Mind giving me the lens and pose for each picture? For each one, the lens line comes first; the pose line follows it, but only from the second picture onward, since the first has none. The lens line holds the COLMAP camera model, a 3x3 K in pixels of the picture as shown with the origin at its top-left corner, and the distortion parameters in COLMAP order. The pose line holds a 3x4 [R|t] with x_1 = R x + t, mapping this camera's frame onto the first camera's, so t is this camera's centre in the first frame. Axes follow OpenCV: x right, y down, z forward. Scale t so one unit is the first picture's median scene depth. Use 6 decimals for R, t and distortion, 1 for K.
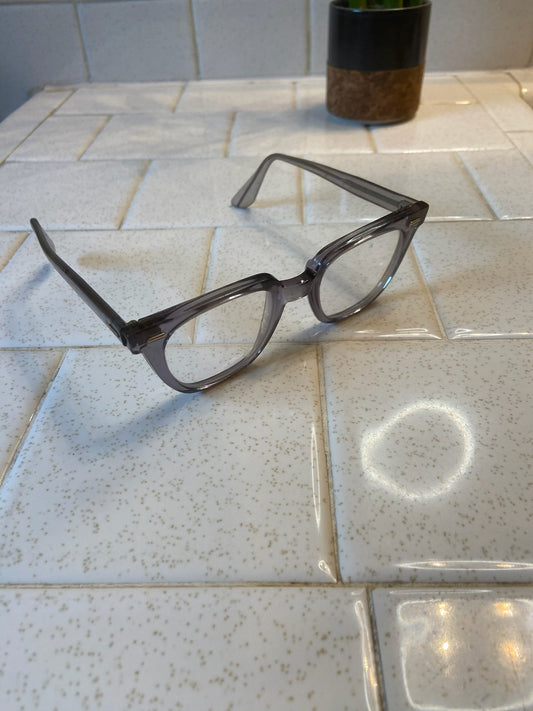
lens RADIAL K [[534.2, 0, 266.5], [0, 534.2, 355.5], [0, 0, 1]] dist [0.067373, -0.069473]
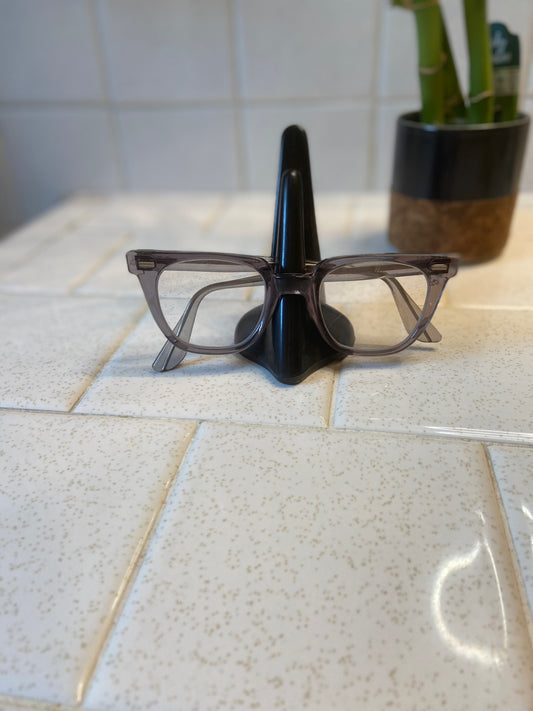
lens RADIAL K [[534.2, 0, 266.5], [0, 534.2, 355.5], [0, 0, 1]] dist [0.067373, -0.069473]
pose [[0.988890, 0.071453, -0.130352, 0.073076], [-0.088873, 0.987106, -0.133126, -0.235657], [0.119159, 0.143232, 0.982490, 0.313455]]
